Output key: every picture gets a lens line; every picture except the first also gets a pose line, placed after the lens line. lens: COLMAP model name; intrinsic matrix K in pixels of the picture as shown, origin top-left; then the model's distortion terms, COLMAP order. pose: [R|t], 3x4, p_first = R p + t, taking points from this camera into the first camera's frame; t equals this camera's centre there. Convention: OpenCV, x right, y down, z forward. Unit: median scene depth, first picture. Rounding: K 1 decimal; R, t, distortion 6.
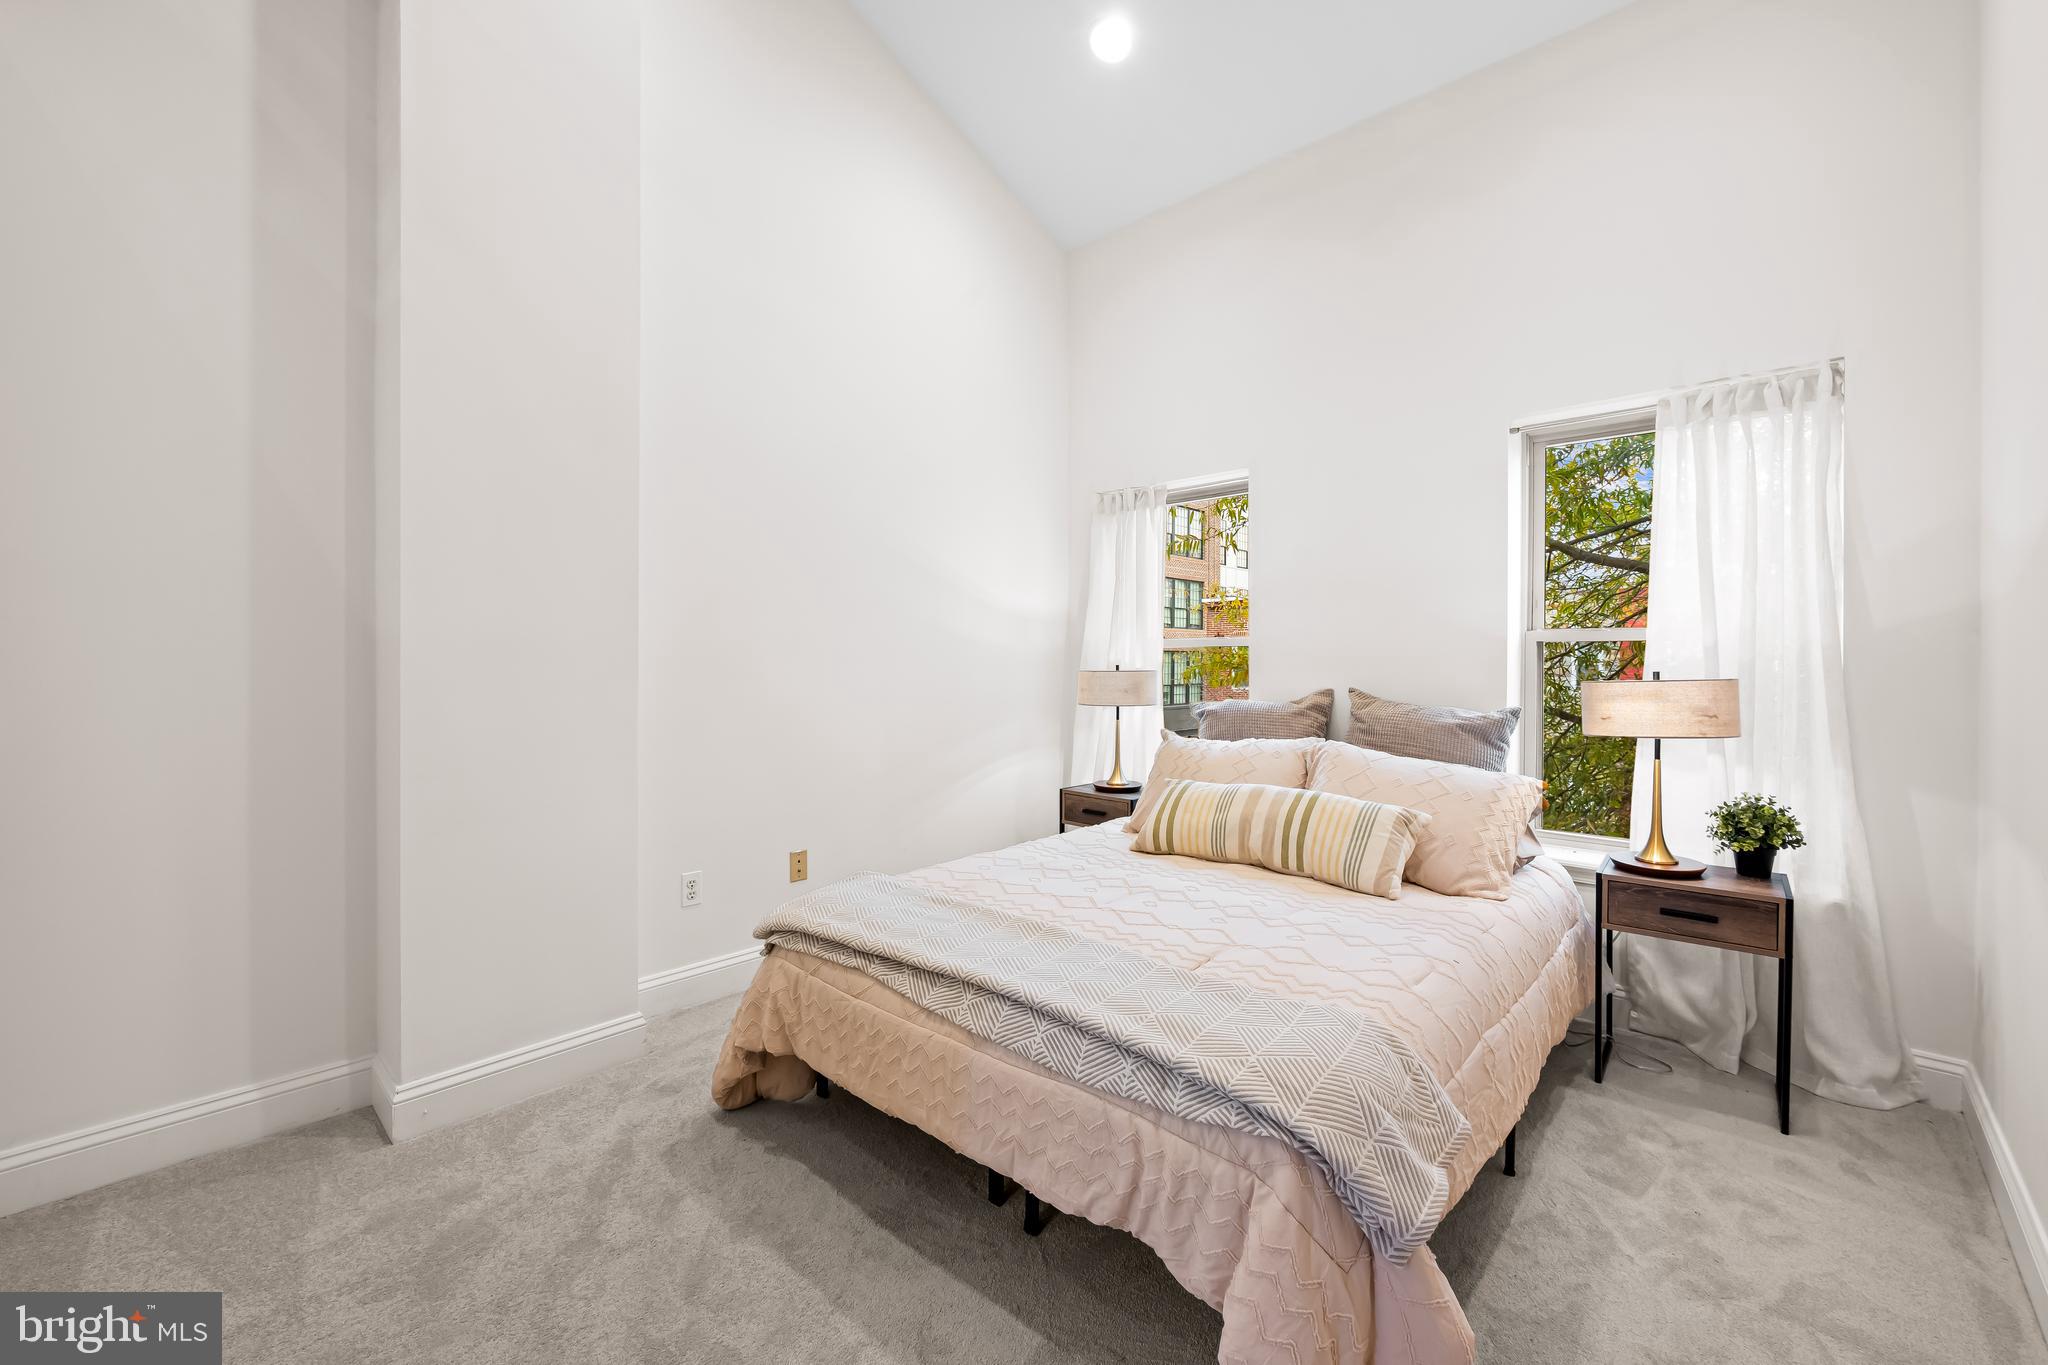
lens RADIAL K [[833.7, 0, 1022.3], [0, 833.7, 666.2], [0, 0, 1]] dist [-0.006616, 0.000057]
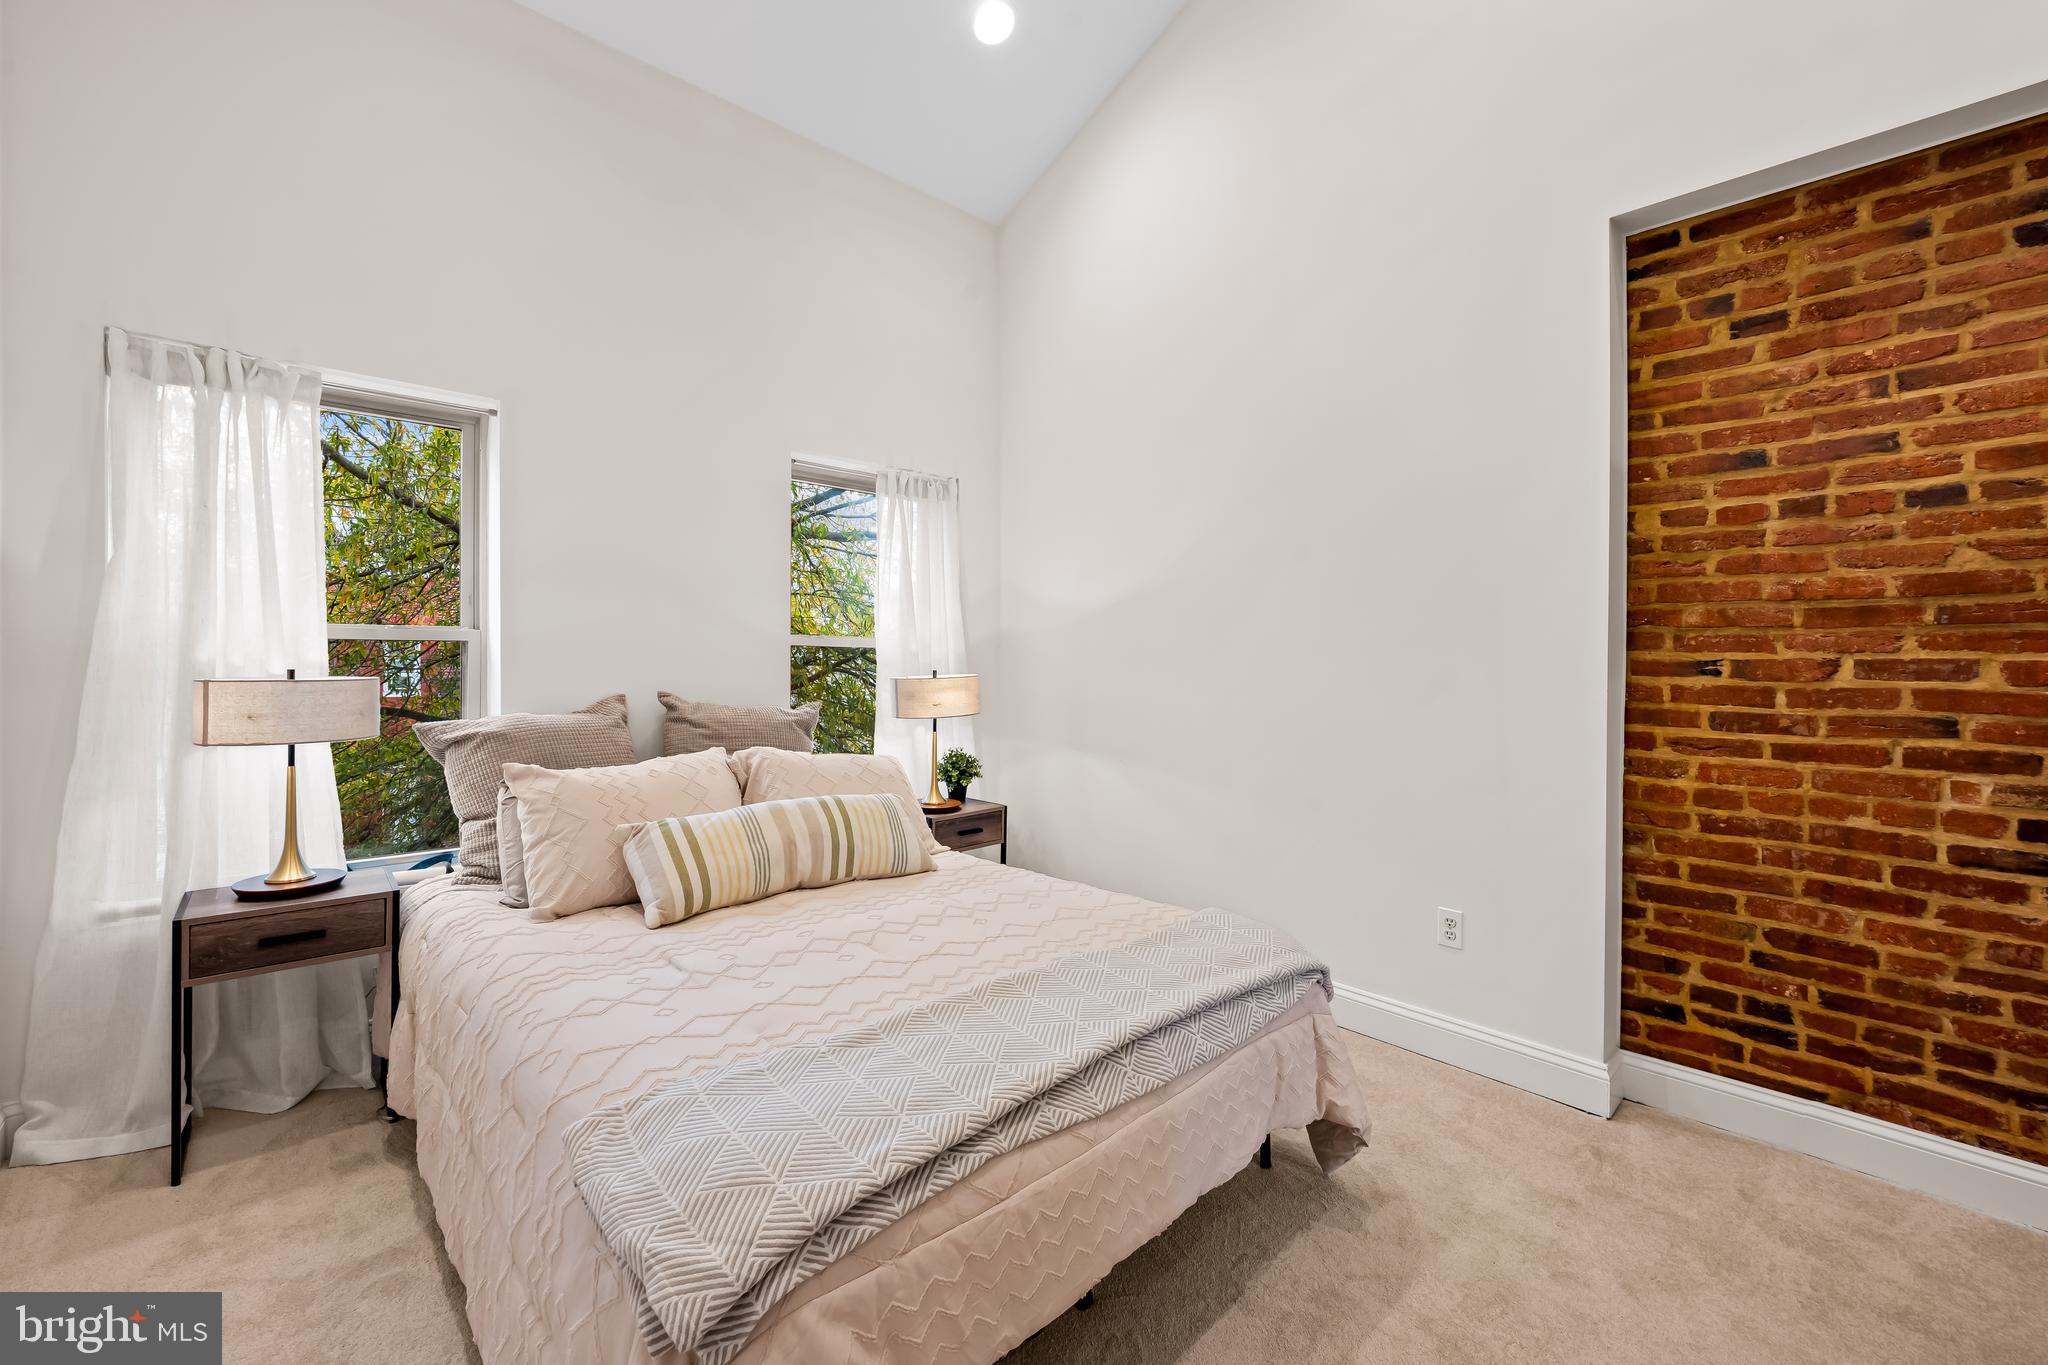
lens RADIAL K [[833.7, 0, 1022.3], [0, 833.7, 666.2], [0, 0, 1]] dist [-0.006616, 0.000057]
pose [[0.076727, -0.006657, 0.997030, -0.686899], [0.004052, 0.999972, 0.006365, -0.009576], [-0.997044, 0.003551, 0.076752, 0.778657]]
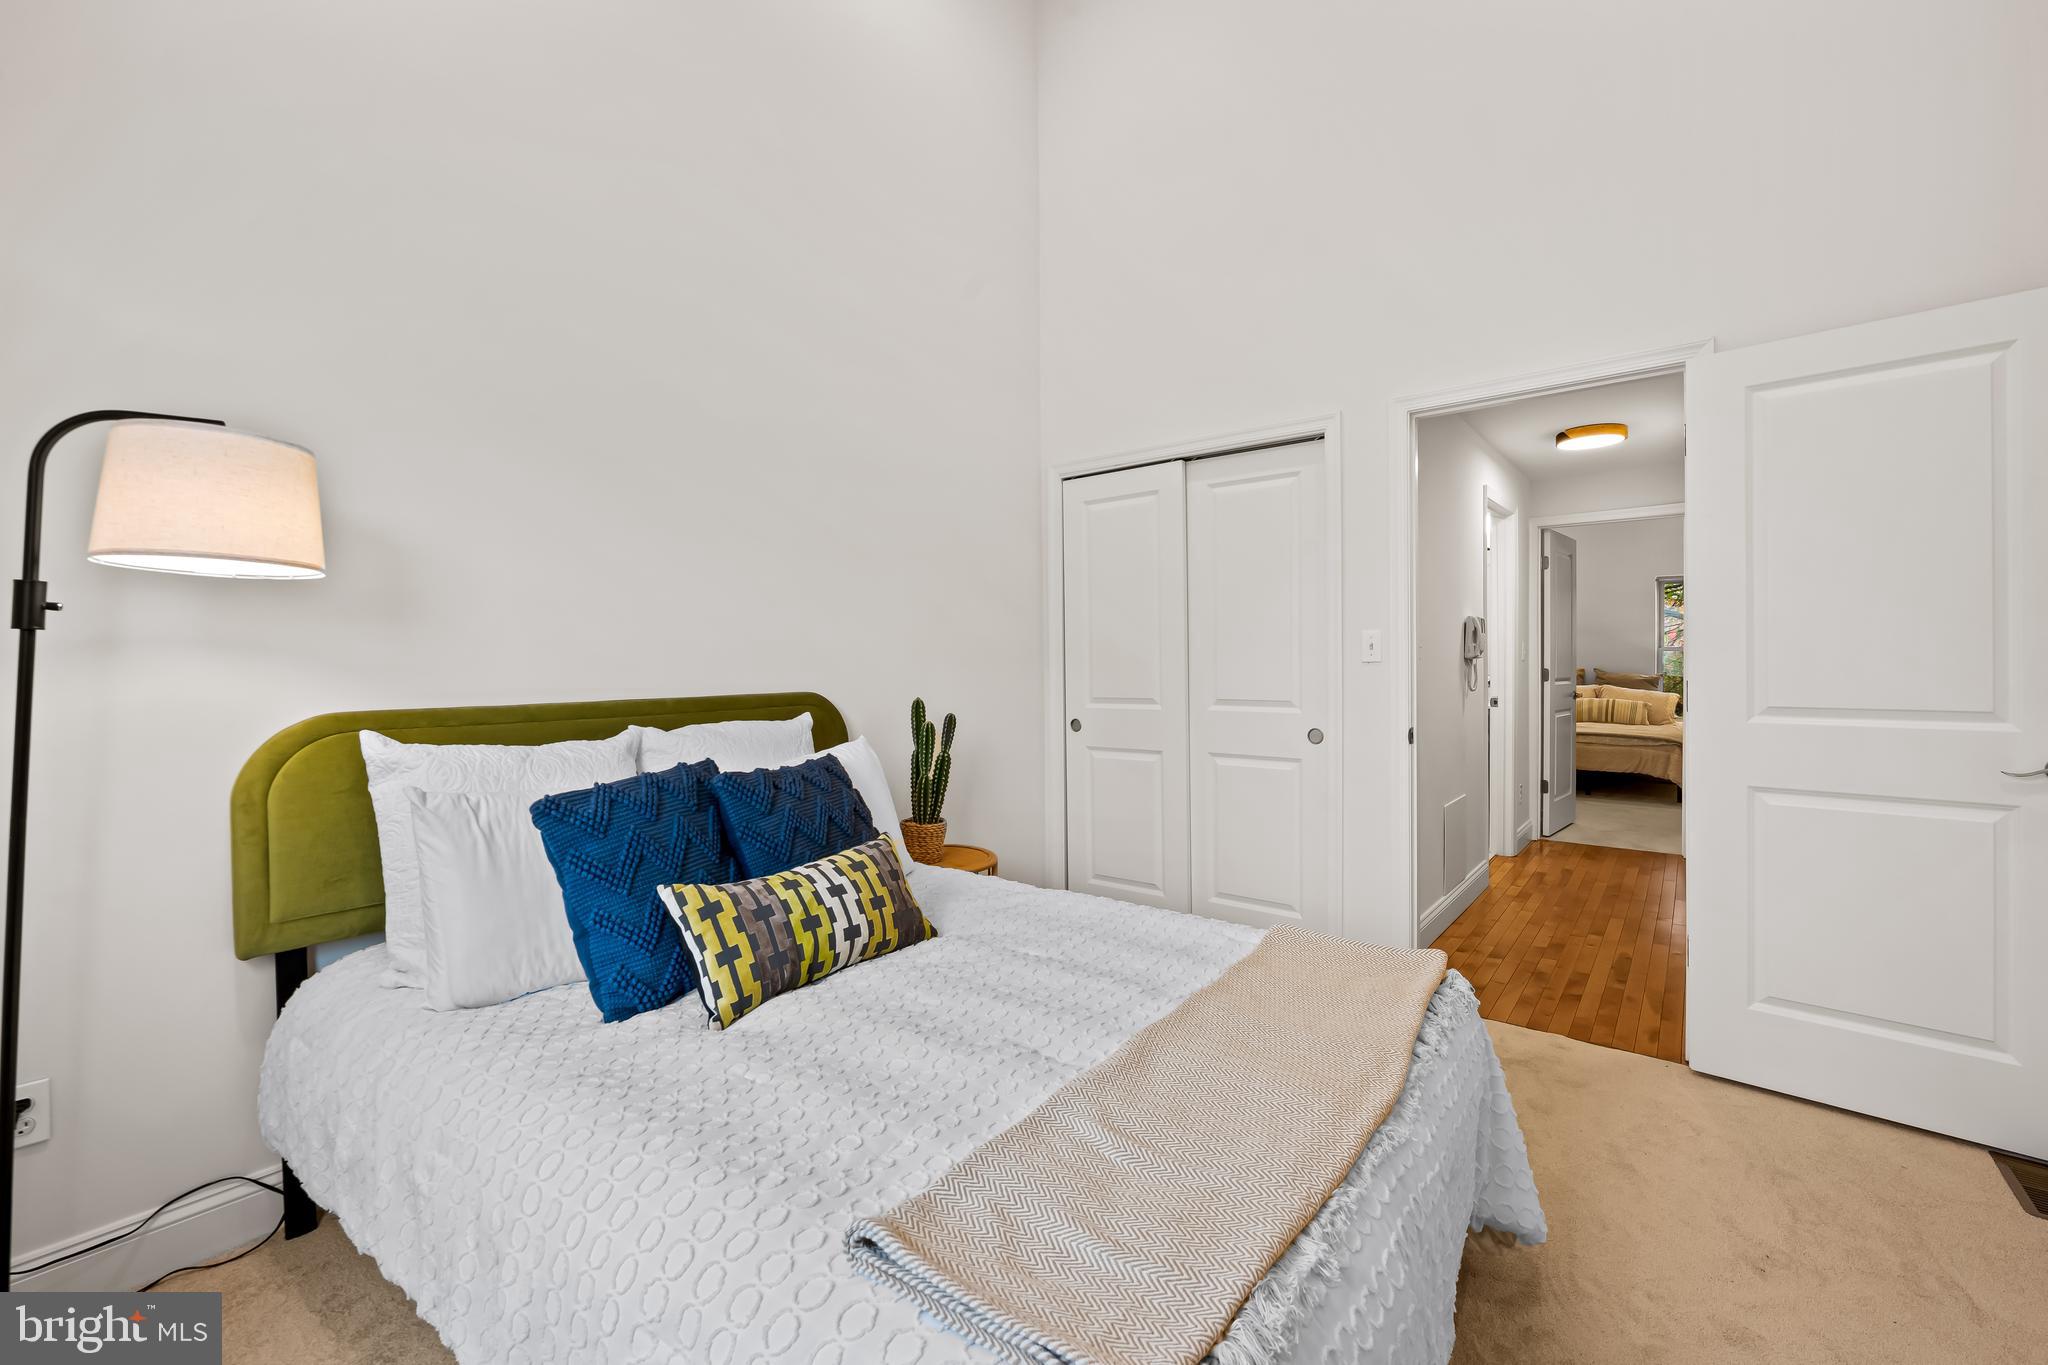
lens RADIAL K [[825.5, 0, 1021.4], [0, 825.5, 676.5], [0, 0, 1]] dist [-0.005518, 0.000113]
pose [[0.997496, -0.005188, 0.070532, -2.479830], [0.004126, 0.999876, 0.015189, 0.001724], [-0.070602, -0.014860, 0.997394, -2.335162]]
